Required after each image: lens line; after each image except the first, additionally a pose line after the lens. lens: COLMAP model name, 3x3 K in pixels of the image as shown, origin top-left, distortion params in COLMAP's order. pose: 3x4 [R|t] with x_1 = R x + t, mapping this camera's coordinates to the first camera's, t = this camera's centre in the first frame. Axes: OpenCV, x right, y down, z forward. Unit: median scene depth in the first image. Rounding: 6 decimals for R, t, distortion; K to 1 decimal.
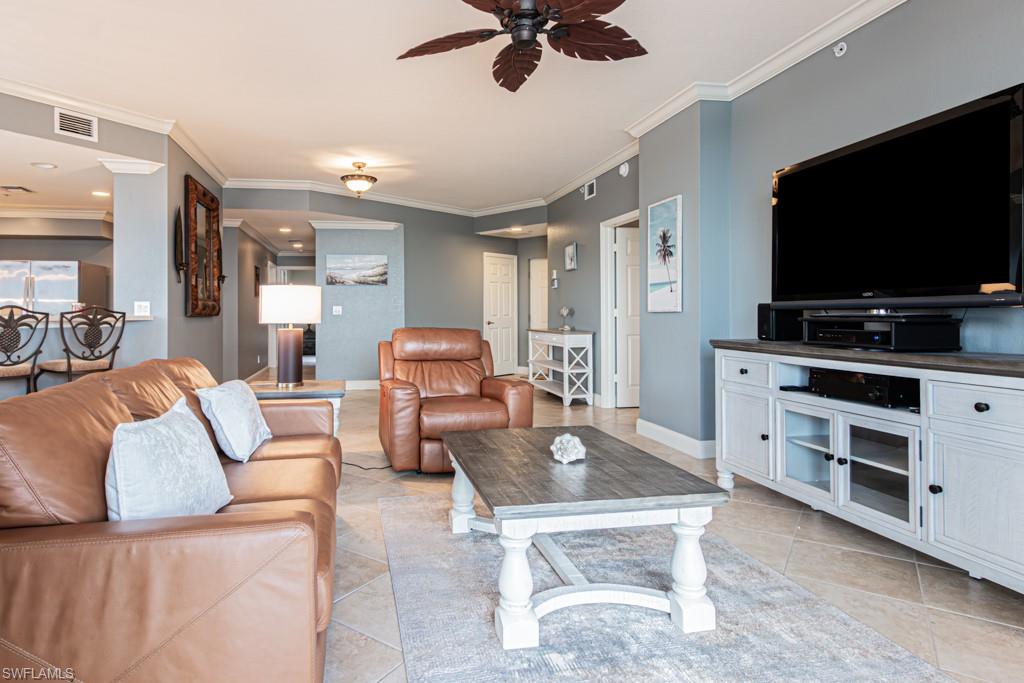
lens RADIAL K [[543.8, 0, 441.3], [0, 543.8, 312.0], [0, 0, 1]] dist [-0.004065, -0.001159]
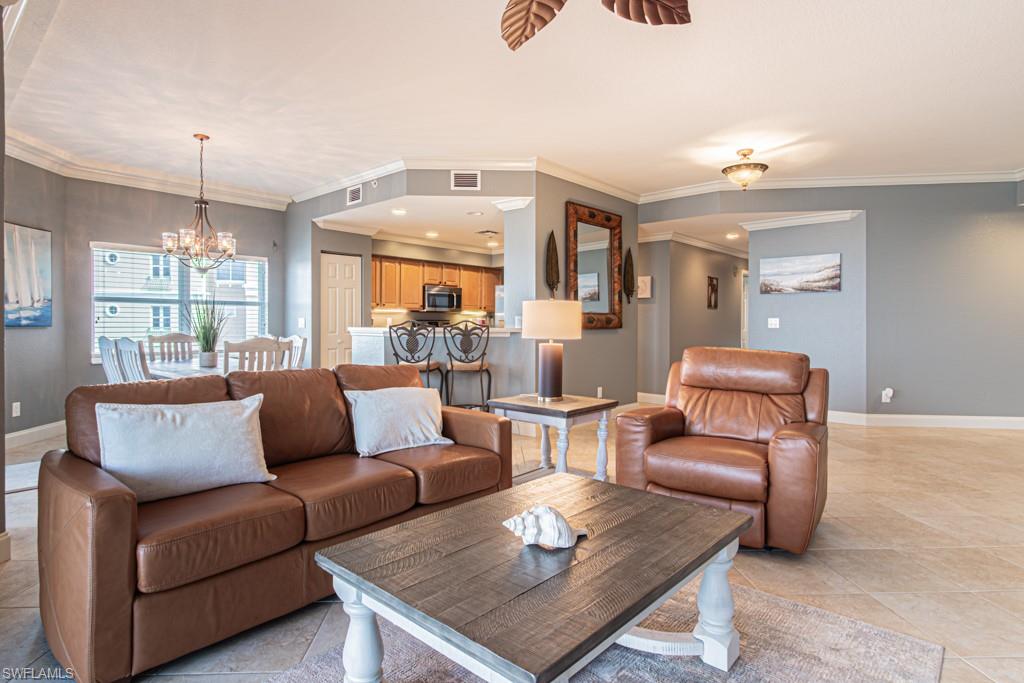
lens RADIAL K [[543.8, 0, 513.6], [0, 543.8, 327.2], [0, 0, 1]] dist [-0.004065, -0.001159]
pose [[0.630631, 0.011055, -0.776004, 0.350765], [-0.003640, 0.999930, 0.011287, -0.008303], [0.776075, -0.004293, 0.630627, 0.231943]]
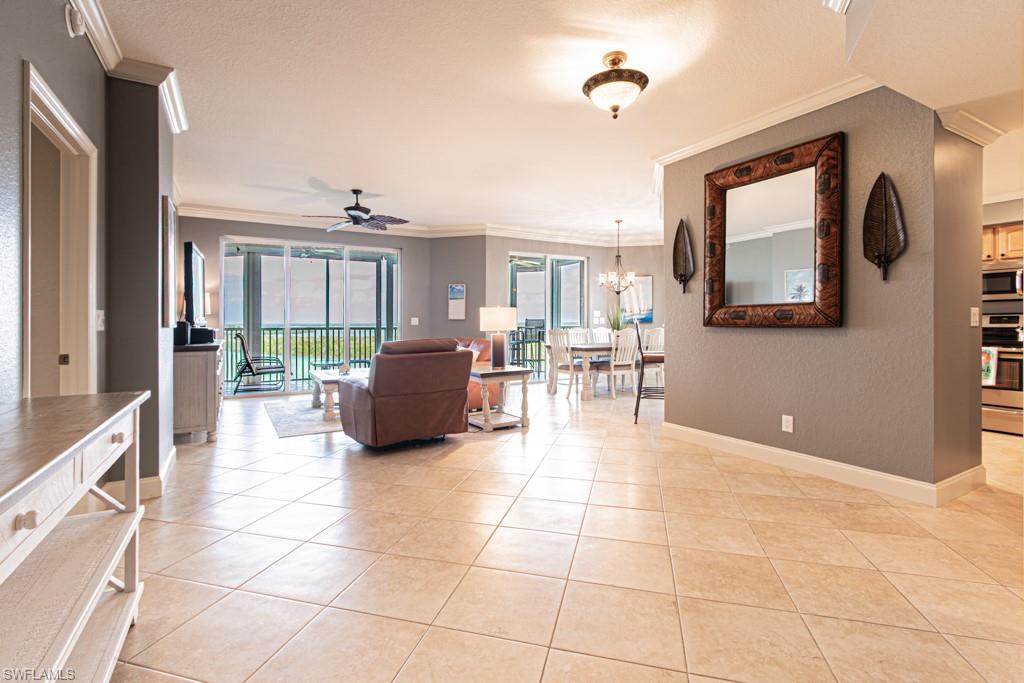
lens RADIAL K [[468.1, 0, 492.9], [0, 468.1, 319.2], [0, 0, 1]] dist [0.005946, -0.001794]
pose [[-0.938995, 0.007581, -0.343847, 0.160102], [0.010589, 0.999920, -0.006873, -0.003590], [0.343768, -0.010095, -0.939000, 1.777544]]
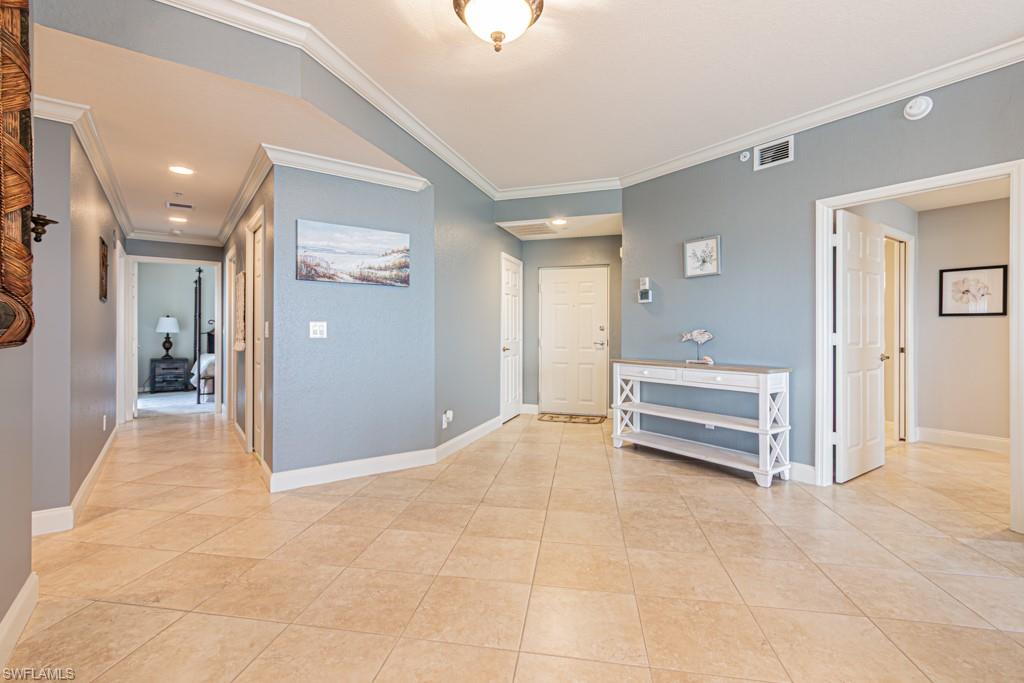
lens RADIAL K [[468.1, 0, 486.5], [0, 468.1, 331.4], [0, 0, 1]] dist [0.005946, -0.001794]
pose [[0.902220, 0.010869, 0.431139, -0.394128], [-0.009077, 0.999940, -0.006212, -0.001037], [-0.431180, 0.001691, 0.902264, 0.866819]]
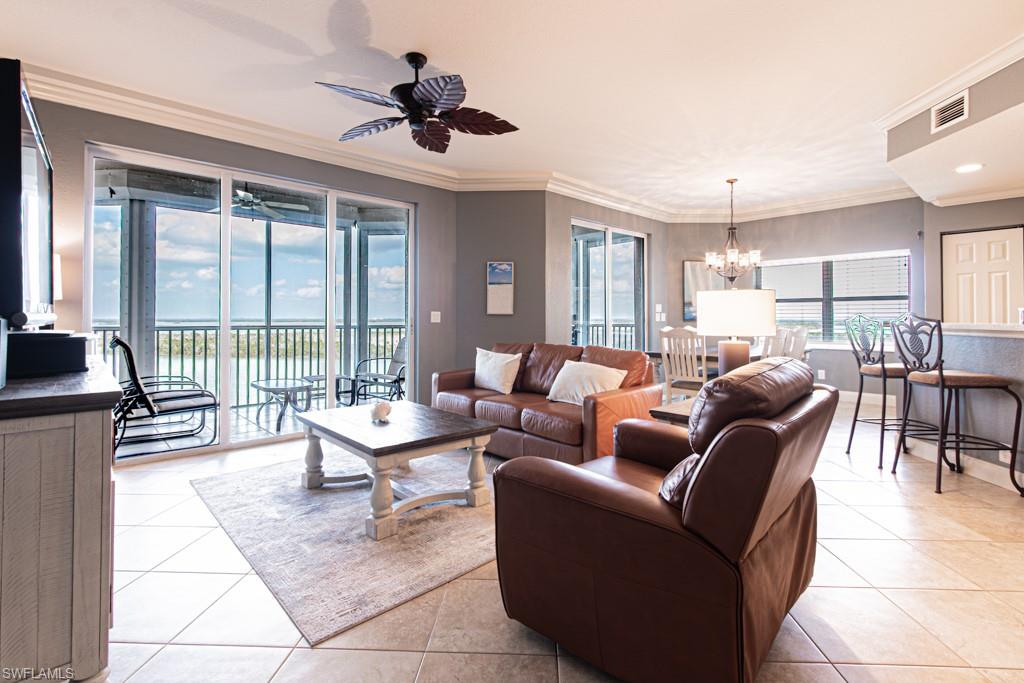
lens RADIAL K [[468.1, 0, 511.4], [0, 468.1, 315.8], [0, 0, 1]] dist [0.005946, -0.001794]
pose [[-0.830753, 0.002900, -0.556634, 0.316417], [0.006613, 0.999967, -0.004660, -0.006770], [0.556602, -0.007553, -0.830745, 1.067850]]
